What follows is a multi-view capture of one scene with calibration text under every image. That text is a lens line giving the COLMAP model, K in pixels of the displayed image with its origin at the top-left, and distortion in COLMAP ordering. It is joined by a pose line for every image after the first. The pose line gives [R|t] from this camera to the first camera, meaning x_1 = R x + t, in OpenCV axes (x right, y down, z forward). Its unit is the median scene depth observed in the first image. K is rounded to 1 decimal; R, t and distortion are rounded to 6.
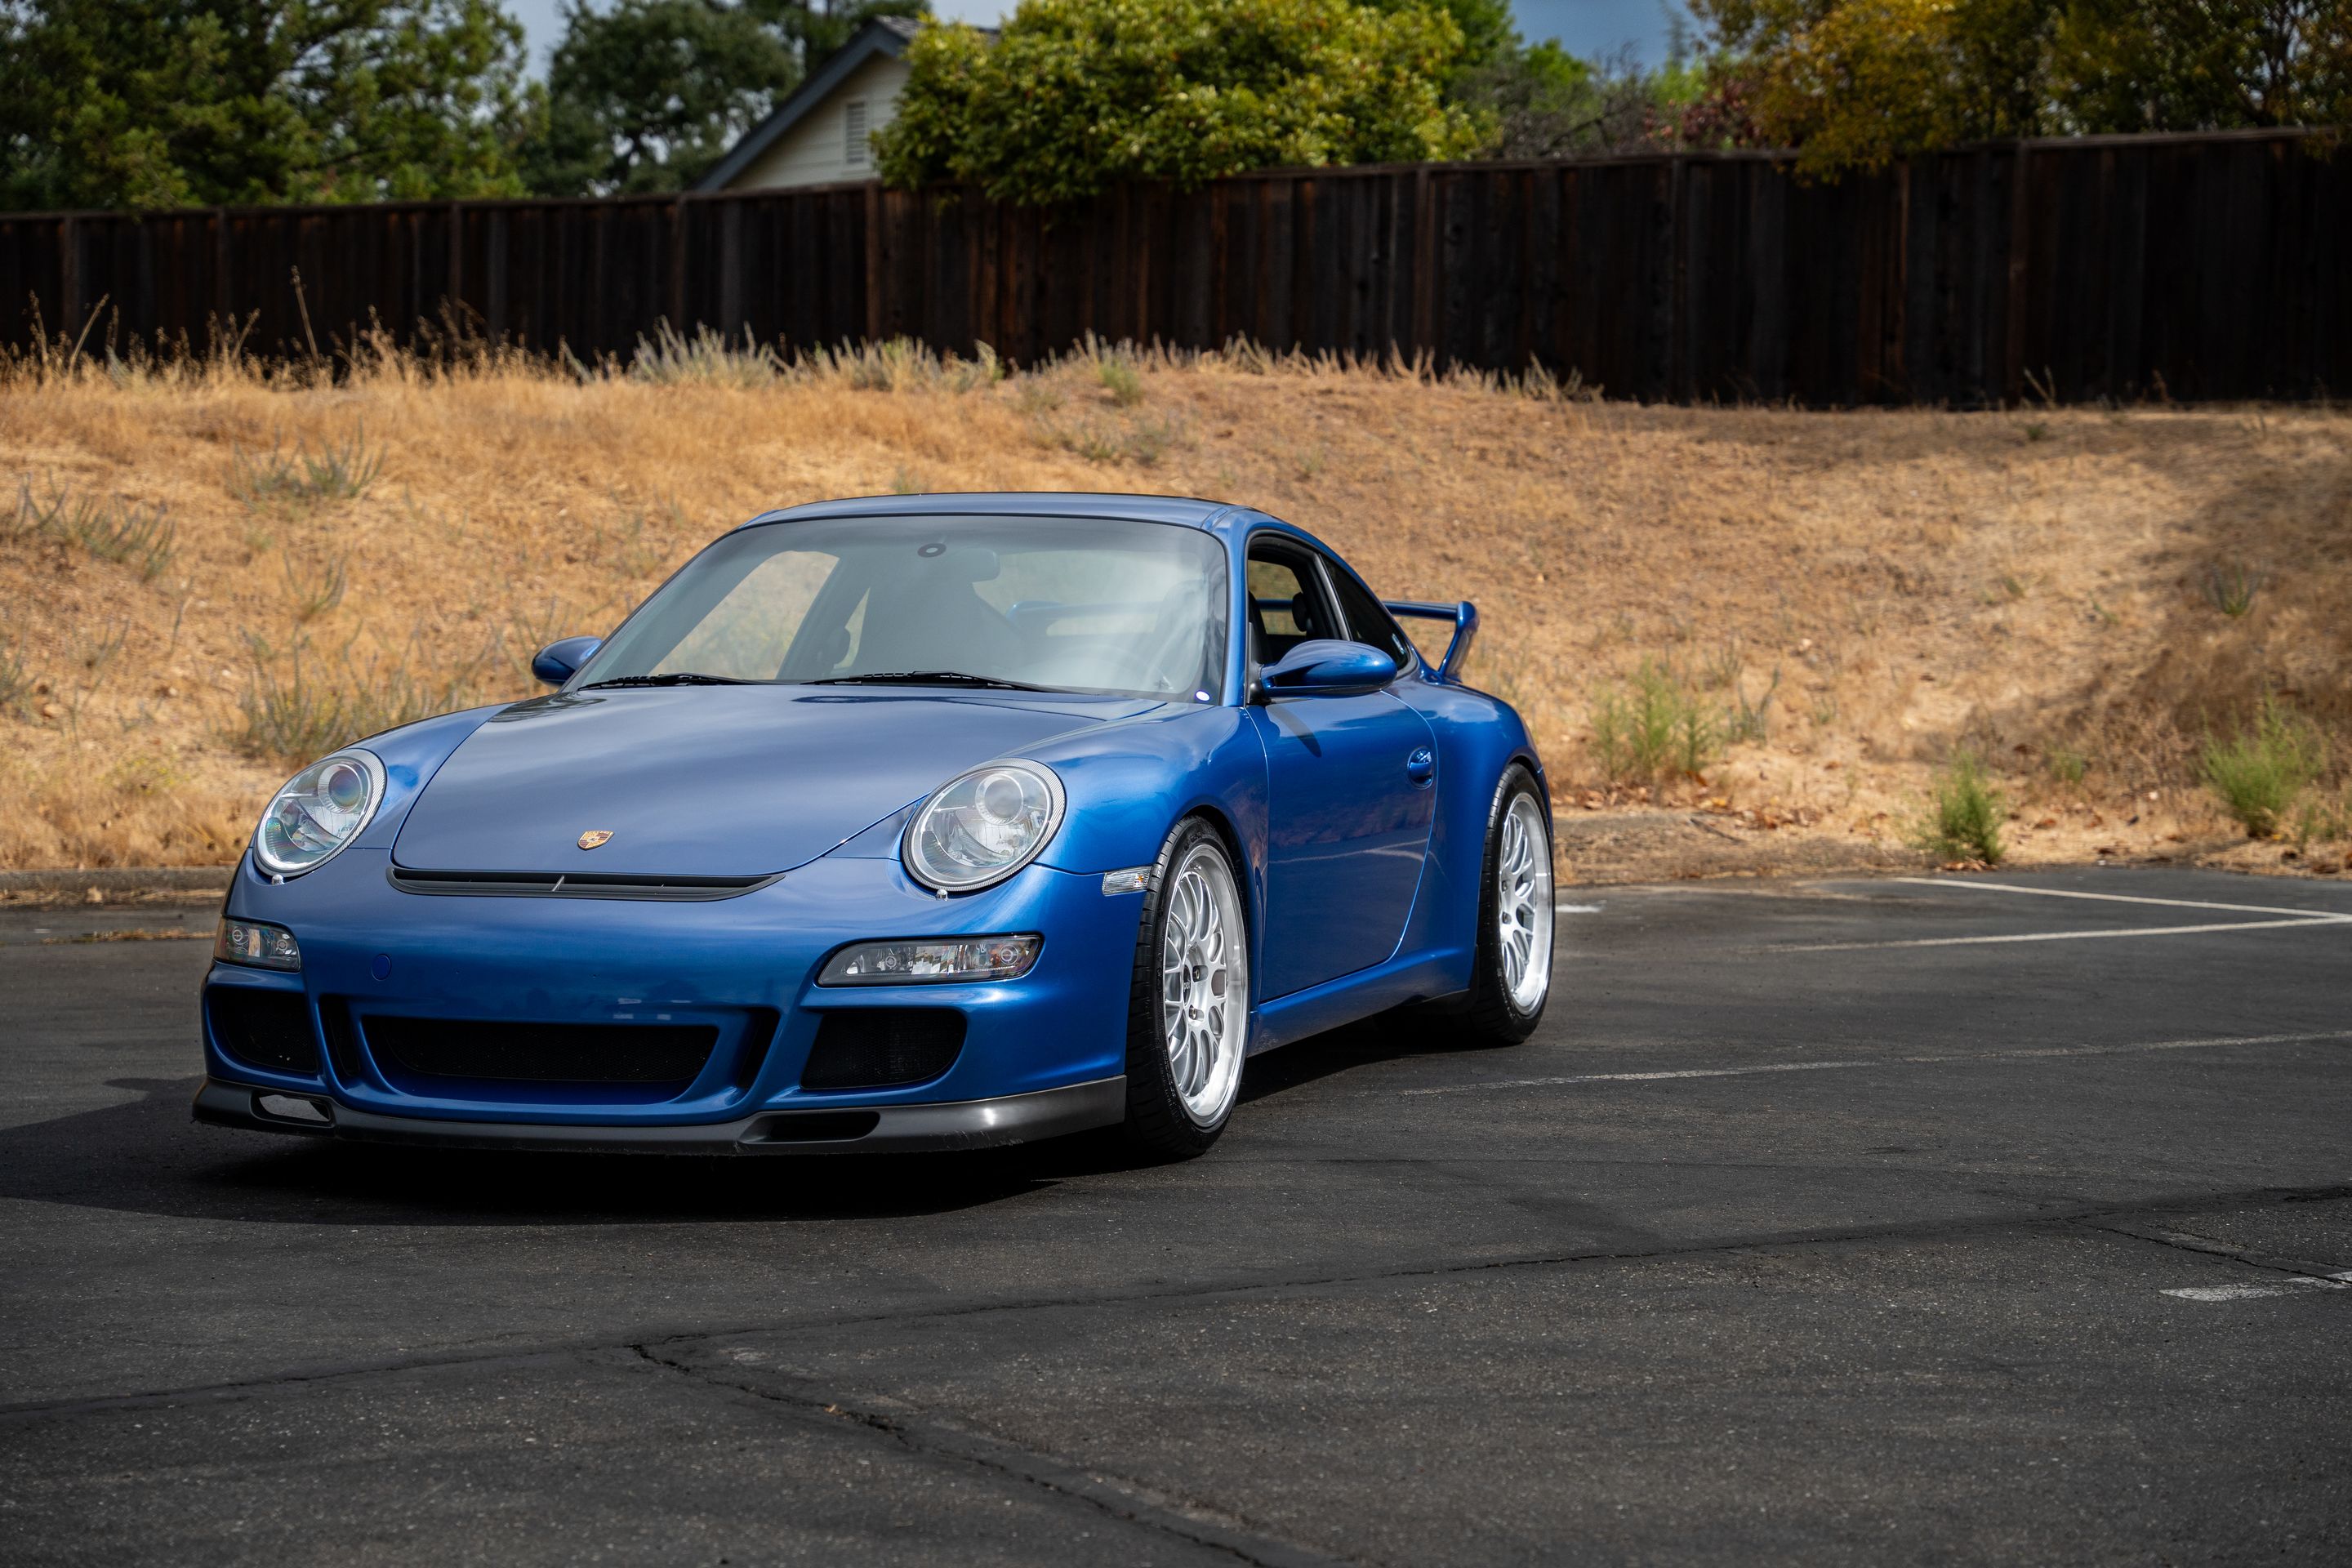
lens RADIAL K [[4470.5, 0, 1169.7], [0, 4470.5, 685.3], [0, 0, 1]] dist [-0.014634, 2.974497]
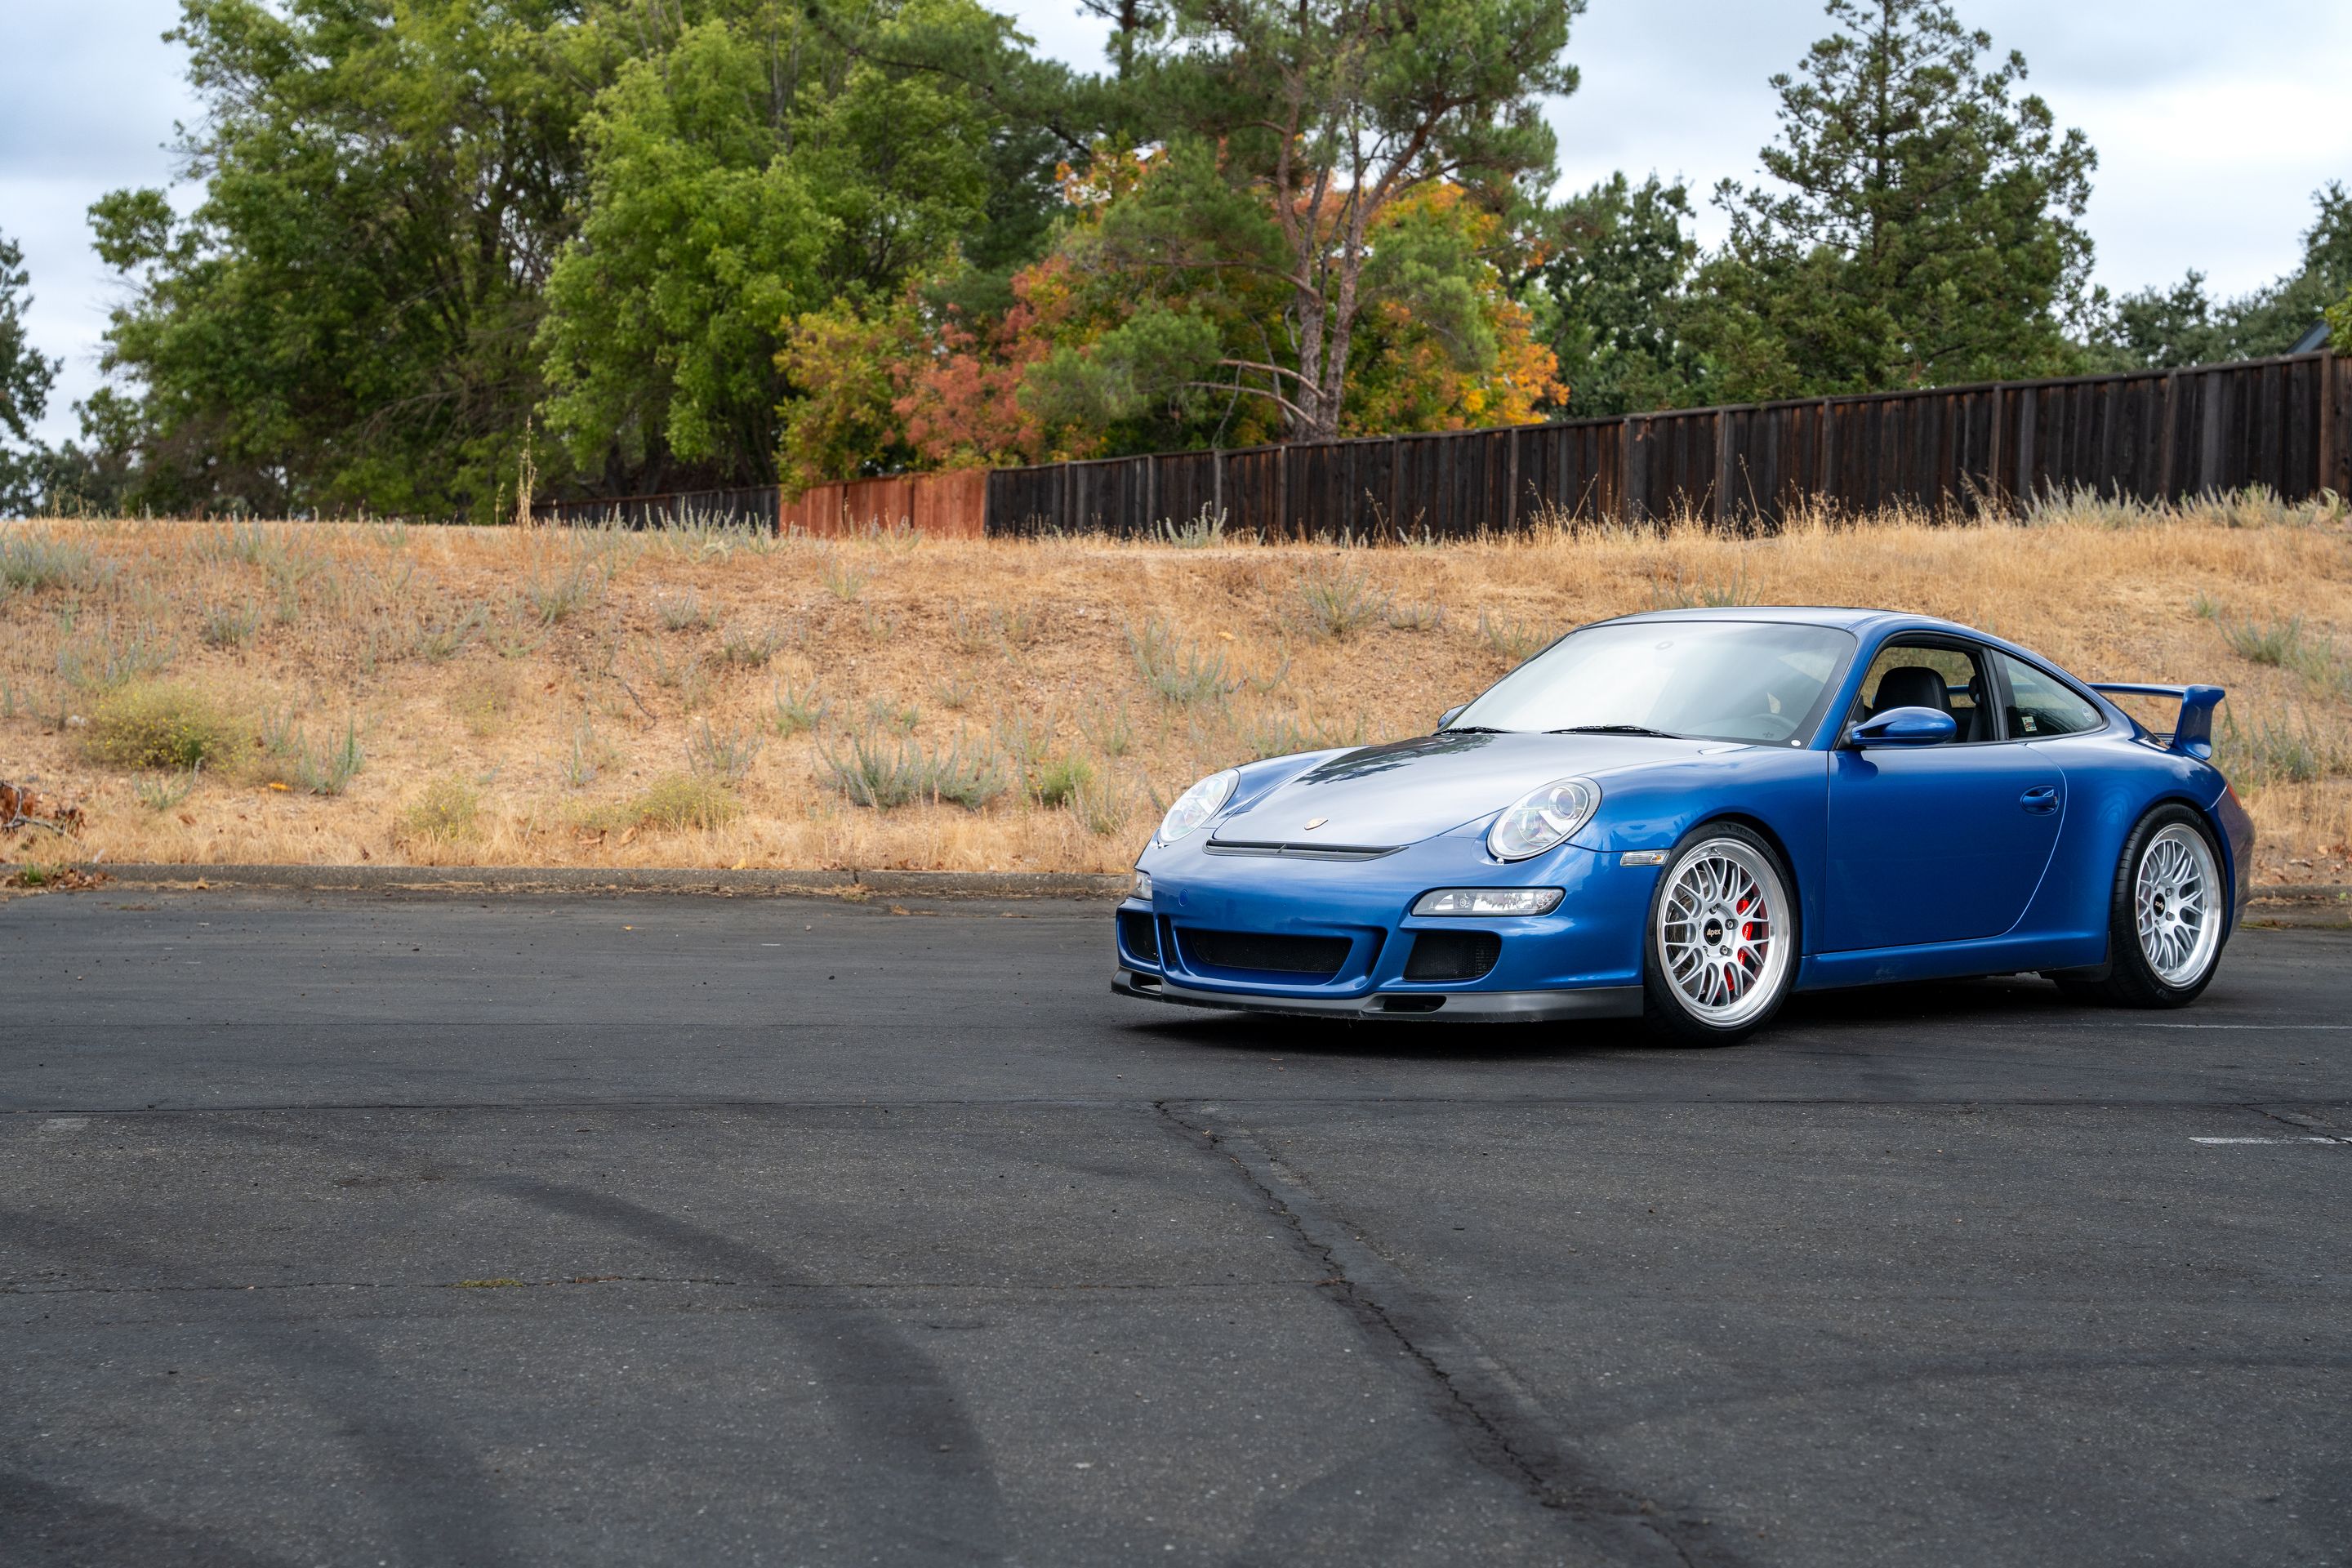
lens RADIAL K [[3905.0, 0, 1163.7], [0, 3905.0, 755.1], [0, 0, 1]] dist [0.094975, 0.910991]
pose [[0.887606, 0.010319, -0.460489, 0.175432], [-0.014637, 0.999876, -0.005806, 0.007121], [0.460372, 0.011894, 0.887647, -0.100975]]
